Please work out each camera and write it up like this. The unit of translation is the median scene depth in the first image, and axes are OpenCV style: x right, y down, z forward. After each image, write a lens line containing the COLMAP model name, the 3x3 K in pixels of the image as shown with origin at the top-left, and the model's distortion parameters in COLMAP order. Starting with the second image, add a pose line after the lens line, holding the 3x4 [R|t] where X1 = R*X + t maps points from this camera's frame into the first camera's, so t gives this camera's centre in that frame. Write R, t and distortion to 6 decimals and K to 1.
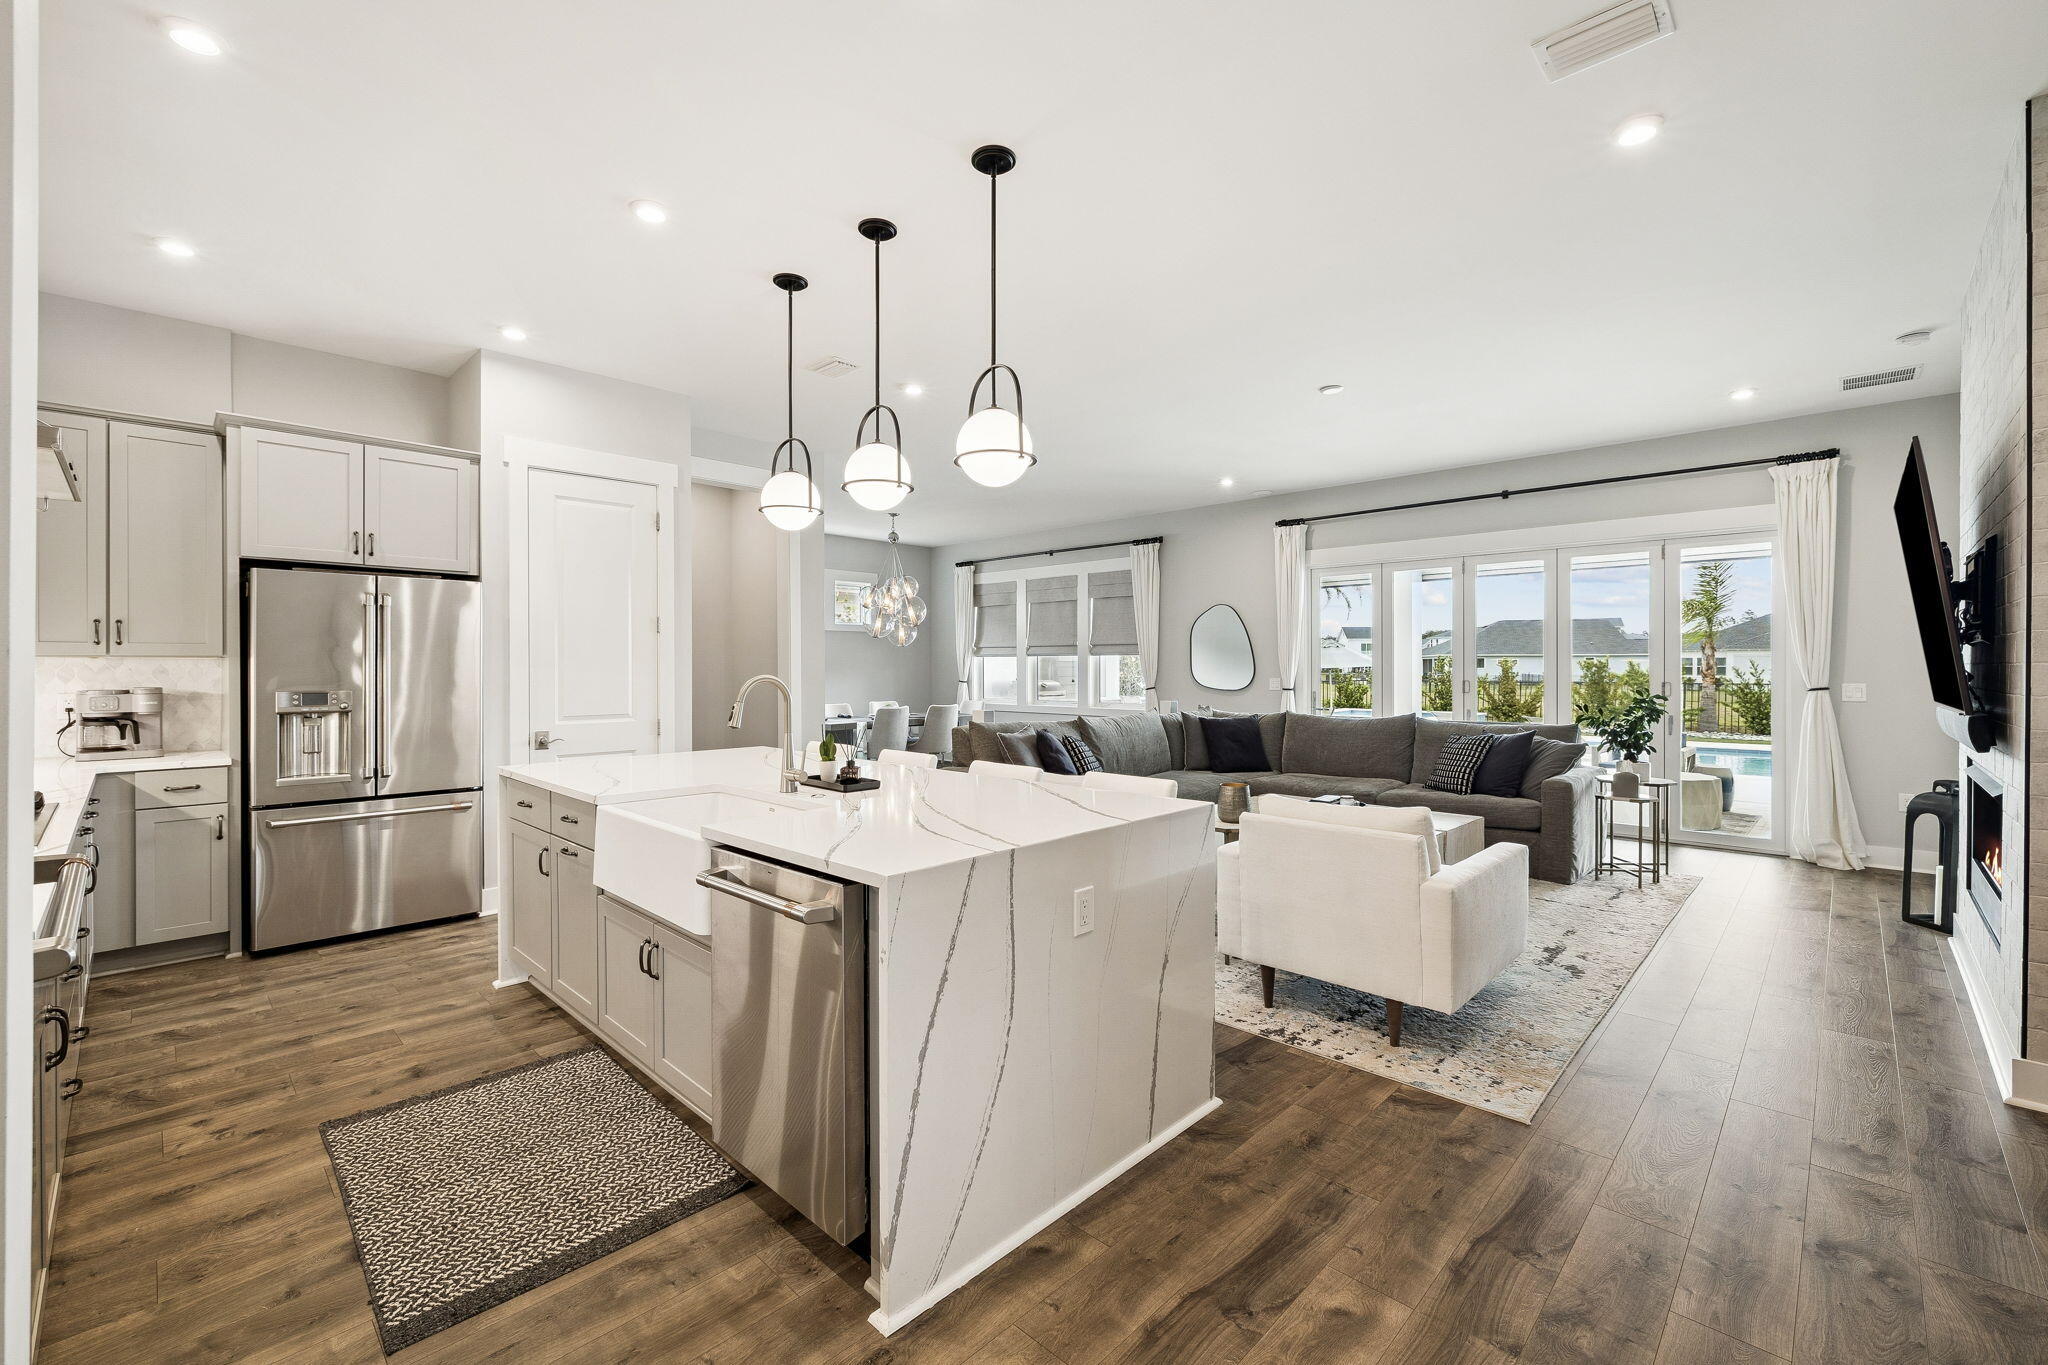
lens RADIAL K [[859.0, 0, 1030.8], [0, 859.0, 669.7], [0, 0, 1]] dist [-0.000086, -0.000180]
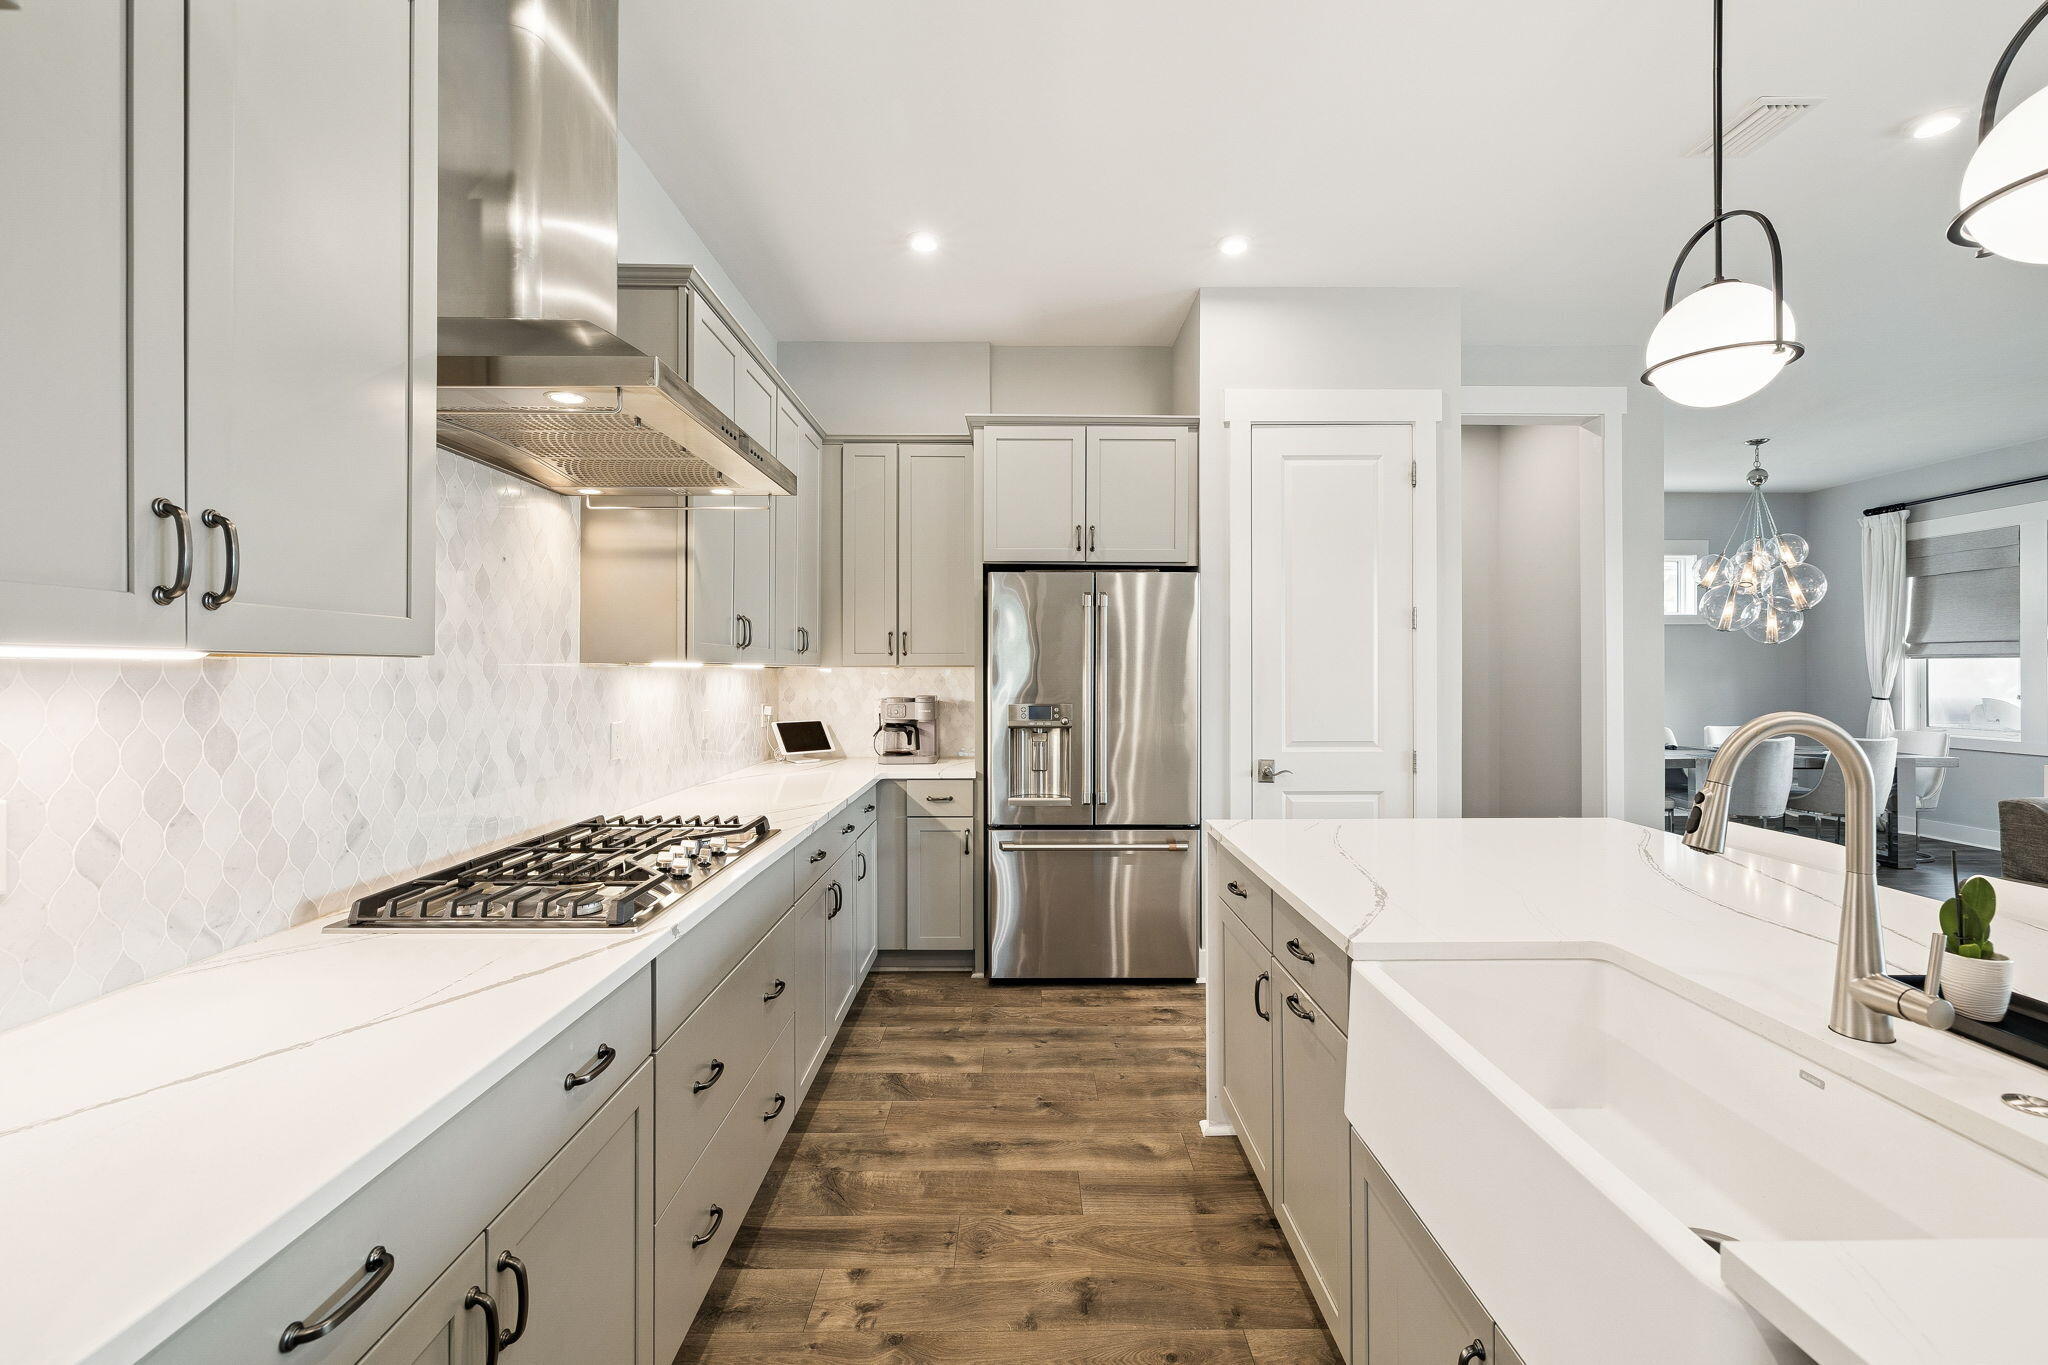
lens RADIAL K [[859.0, 0, 1030.8], [0, 859.0, 669.7], [0, 0, 1]] dist [-0.000086, -0.000180]
pose [[0.701200, -0.000771, -0.712965, -0.197851], [-0.003237, 0.999986, -0.004266, -0.007384], [0.712958, 0.005299, 0.701187, 0.364526]]
